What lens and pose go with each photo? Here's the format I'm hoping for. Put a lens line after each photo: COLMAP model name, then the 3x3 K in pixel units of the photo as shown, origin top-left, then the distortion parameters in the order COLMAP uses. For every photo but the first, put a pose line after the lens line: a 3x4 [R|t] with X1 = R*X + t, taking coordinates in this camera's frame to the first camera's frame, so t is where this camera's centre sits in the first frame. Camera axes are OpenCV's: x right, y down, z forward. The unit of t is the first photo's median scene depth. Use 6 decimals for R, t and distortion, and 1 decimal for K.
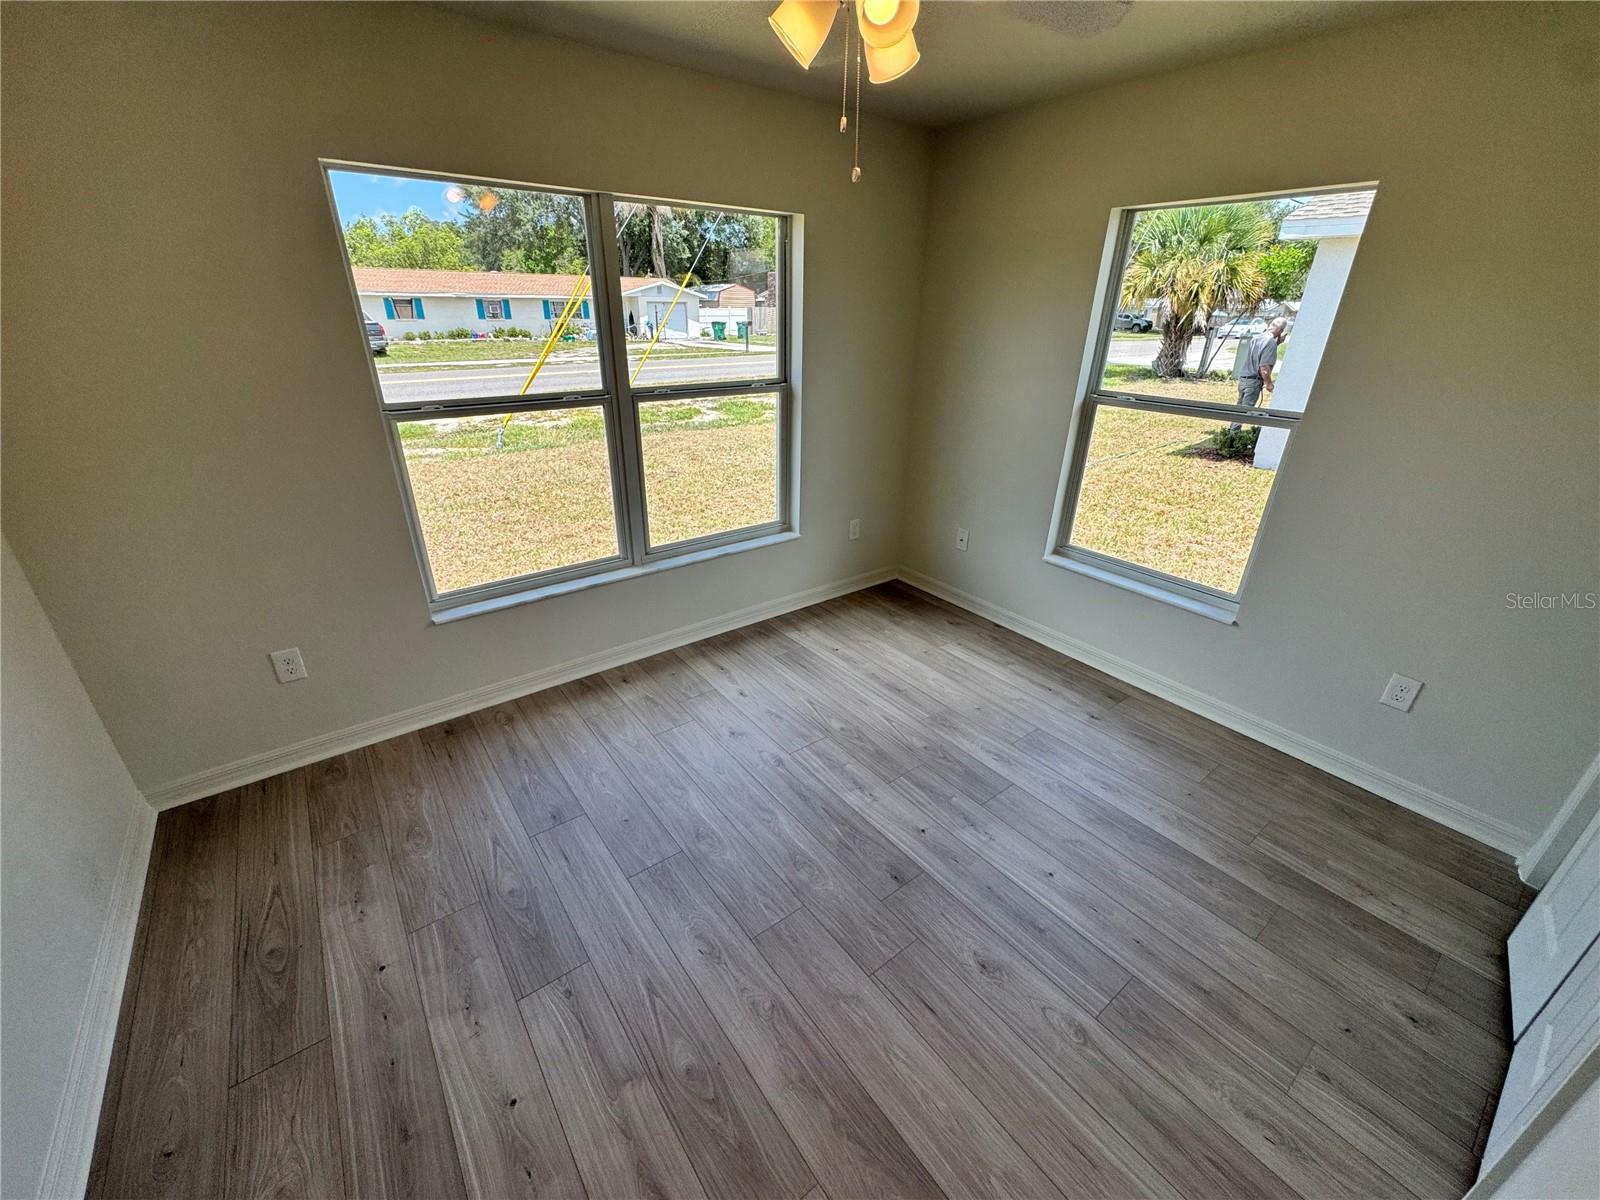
lens RADIAL K [[640.5, 0, 799.8], [0, 640.5, 596.7], [0, 0, 1]] dist [-0.001797, -0.000072]
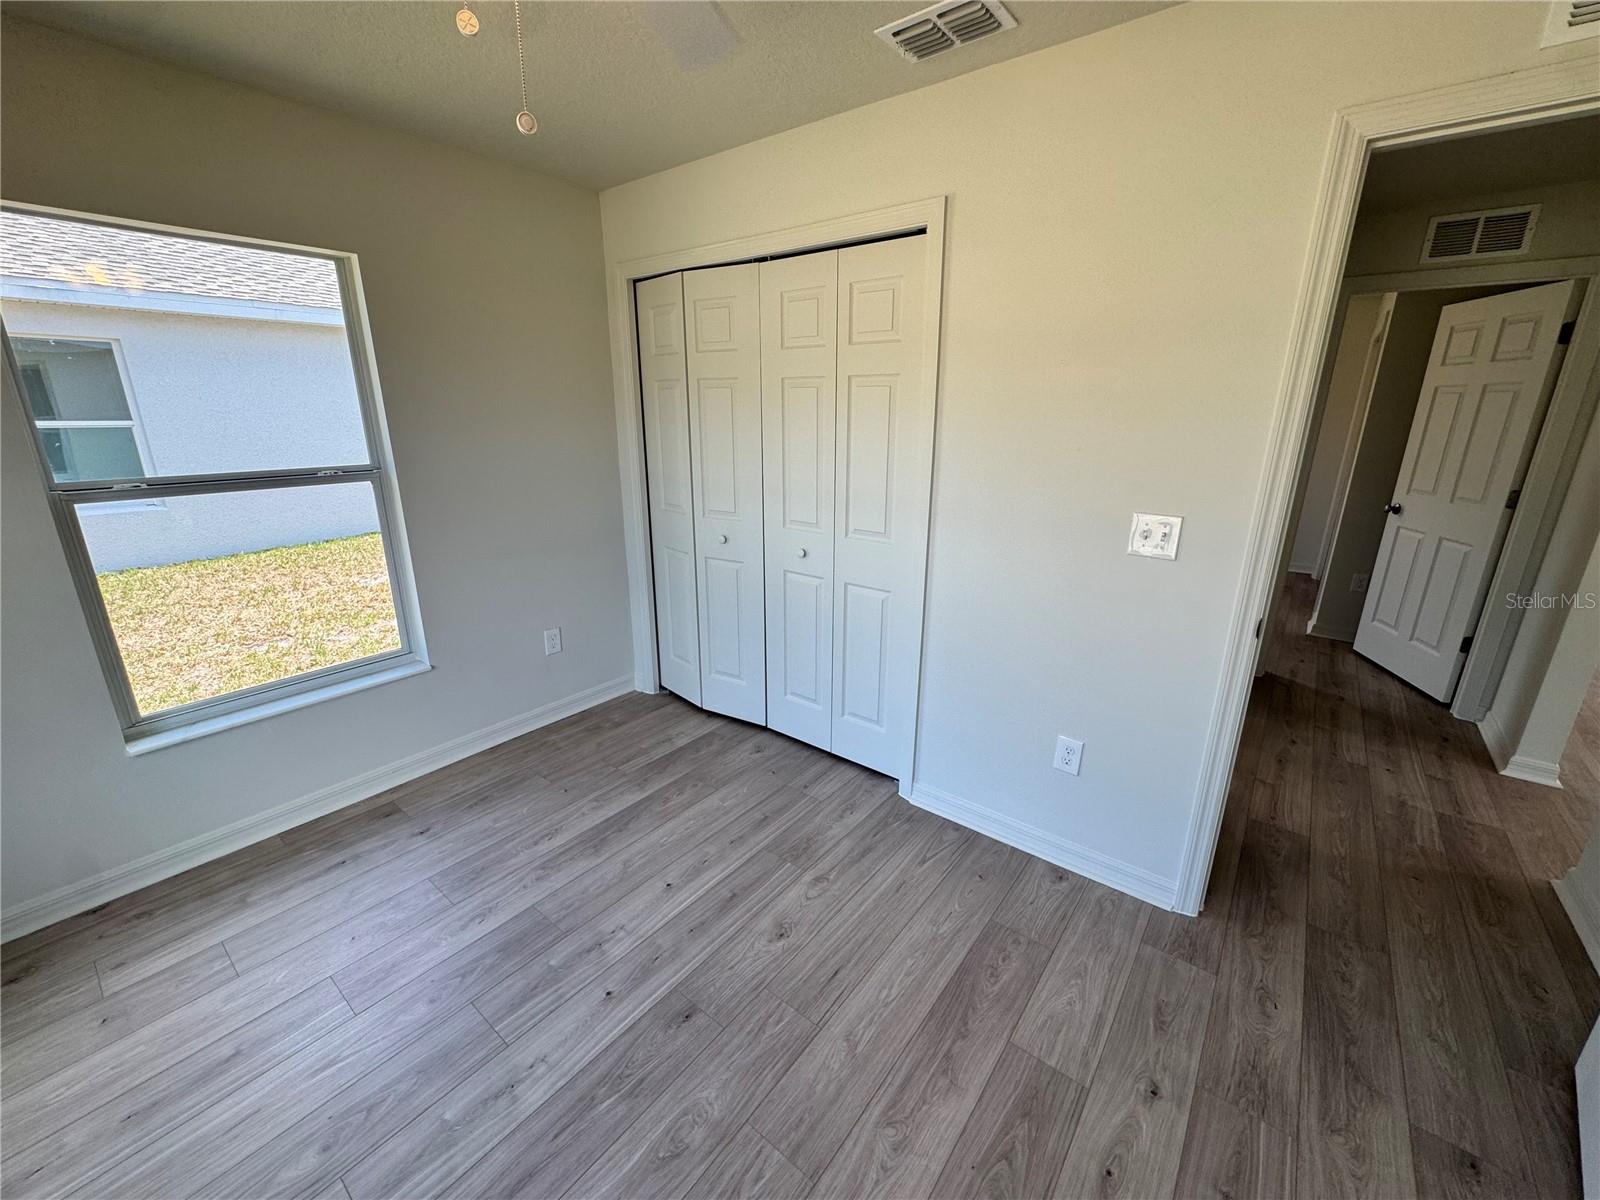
lens RADIAL K [[640.5, 0, 799.8], [0, 640.5, 596.7], [0, 0, 1]] dist [-0.001797, -0.000072]
pose [[-0.246470, -0.295081, 0.923136, -0.493919], [0.395658, 0.838890, 0.373790, -0.269858], [-0.884707, 0.457374, -0.090010, 0.707675]]
